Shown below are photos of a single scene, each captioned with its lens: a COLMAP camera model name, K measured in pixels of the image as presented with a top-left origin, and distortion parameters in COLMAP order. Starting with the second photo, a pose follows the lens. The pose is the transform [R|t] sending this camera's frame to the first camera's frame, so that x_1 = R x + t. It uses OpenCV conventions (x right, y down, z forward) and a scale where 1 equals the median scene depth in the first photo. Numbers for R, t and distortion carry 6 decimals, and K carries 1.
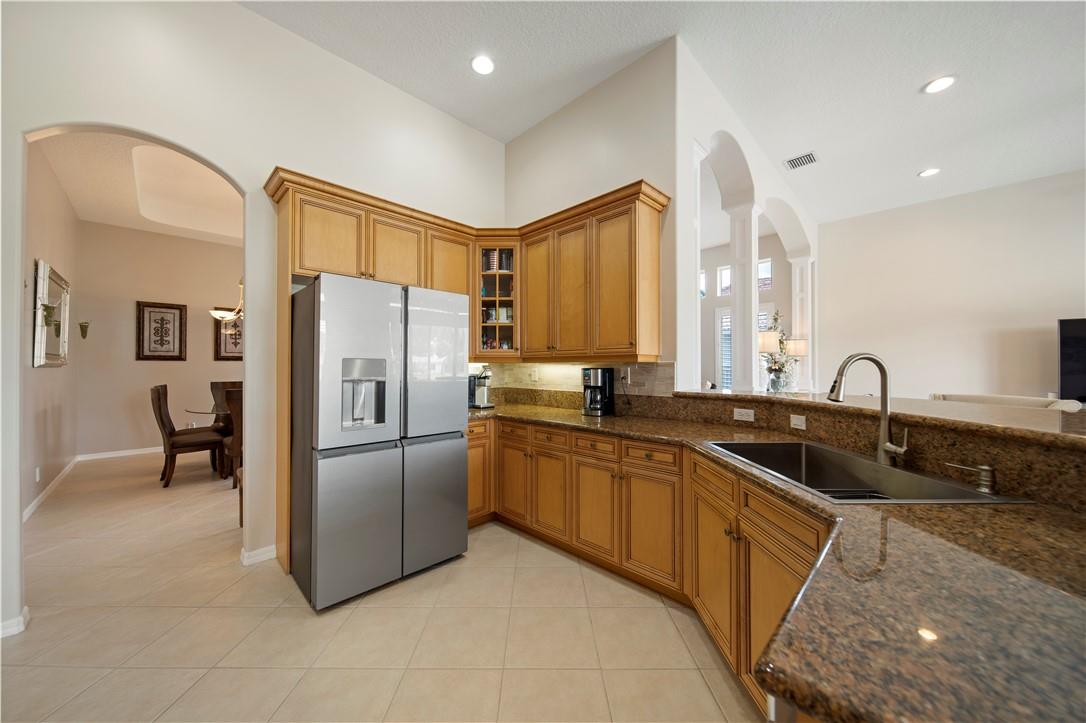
lens RADIAL K [[387.9, 0, 545.6], [0, 387.9, 361.2], [0, 0, 1]] dist [-0.000197, -0.002321]
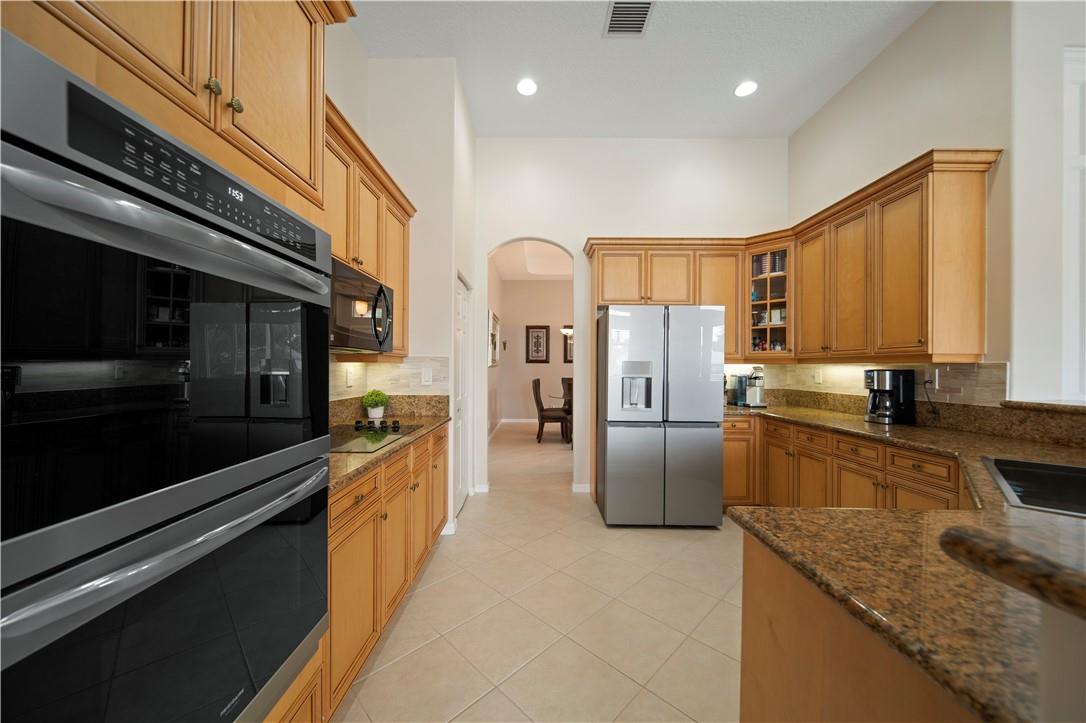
lens RADIAL K [[387.9, 0, 545.6], [0, 387.9, 361.2], [0, 0, 1]] dist [-0.000197, -0.002321]
pose [[0.722109, -0.007487, -0.691739, 0.180389], [0.004812, 0.999972, -0.005800, -0.000288], [0.691763, 0.000859, 0.722124, -0.168979]]
